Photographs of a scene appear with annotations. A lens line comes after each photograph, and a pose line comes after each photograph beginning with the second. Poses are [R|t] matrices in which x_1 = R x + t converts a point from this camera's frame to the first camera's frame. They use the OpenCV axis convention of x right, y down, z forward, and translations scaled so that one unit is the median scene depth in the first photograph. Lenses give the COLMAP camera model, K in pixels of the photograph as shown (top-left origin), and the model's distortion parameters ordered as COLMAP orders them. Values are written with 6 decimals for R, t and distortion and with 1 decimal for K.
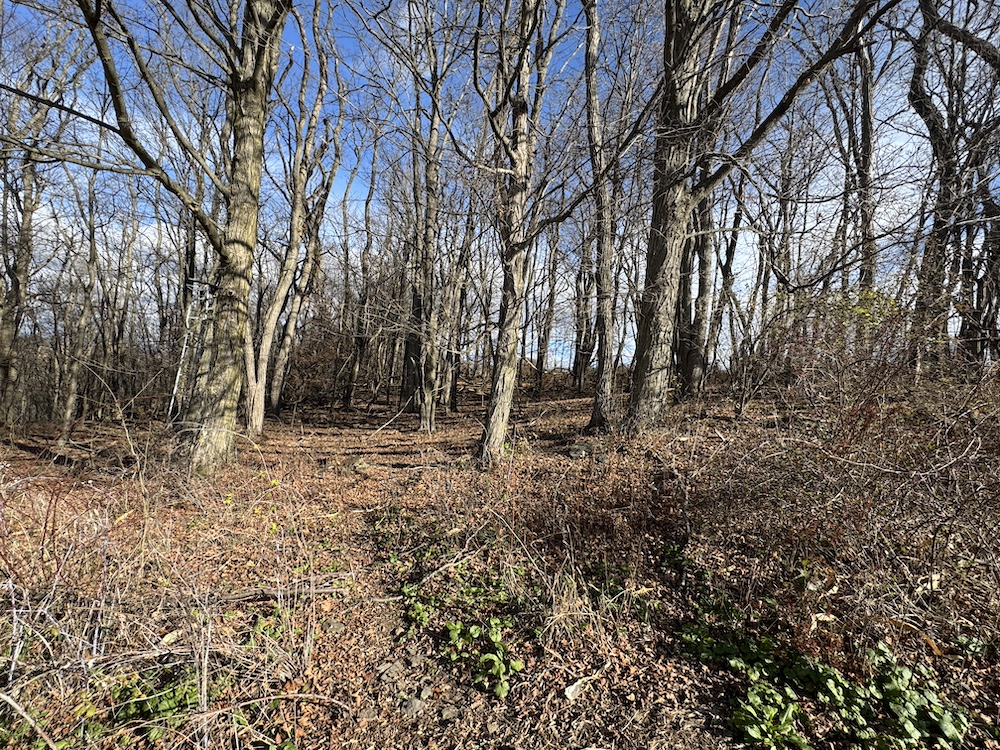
lens RADIAL K [[463.4, 0, 500.0], [0, 463.4, 375.0], [0, 0, 1]] dist [0.000959, 0.000043]
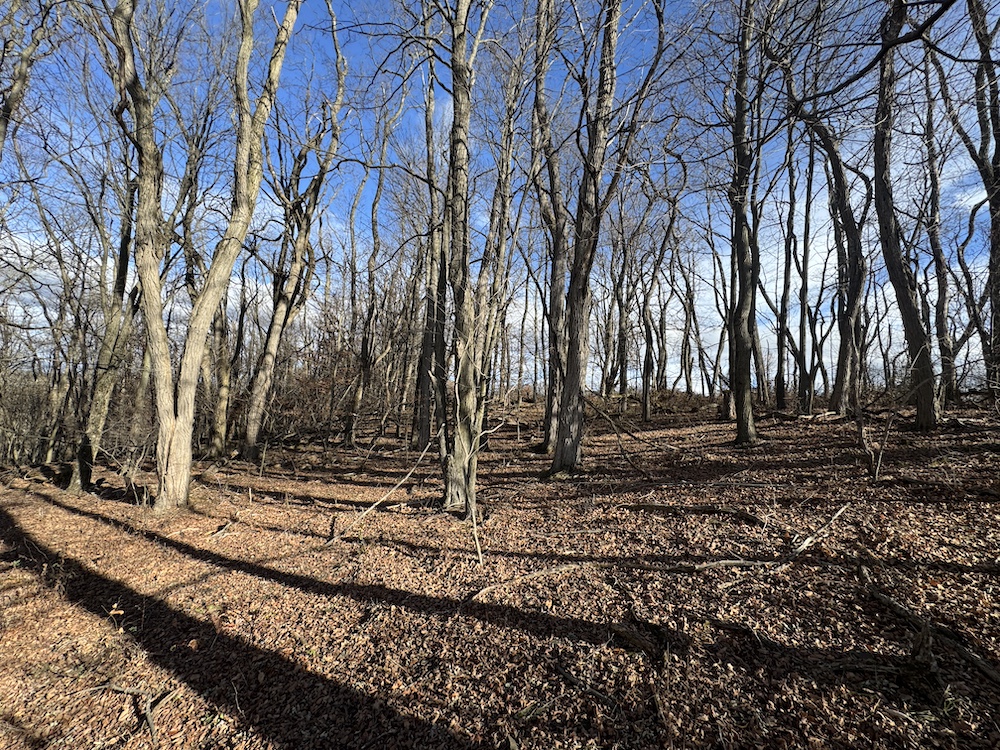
lens RADIAL K [[401.2, 0, 500.0], [0, 401.2, 375.0], [0, 0, 1]] dist [-0.000471, -0.000034]
pose [[0.999847, -0.017511, -0.000088, -0.091865], [0.017474, 0.998044, -0.060027, -0.002513], [0.001139, 0.060017, 0.998197, 0.449417]]
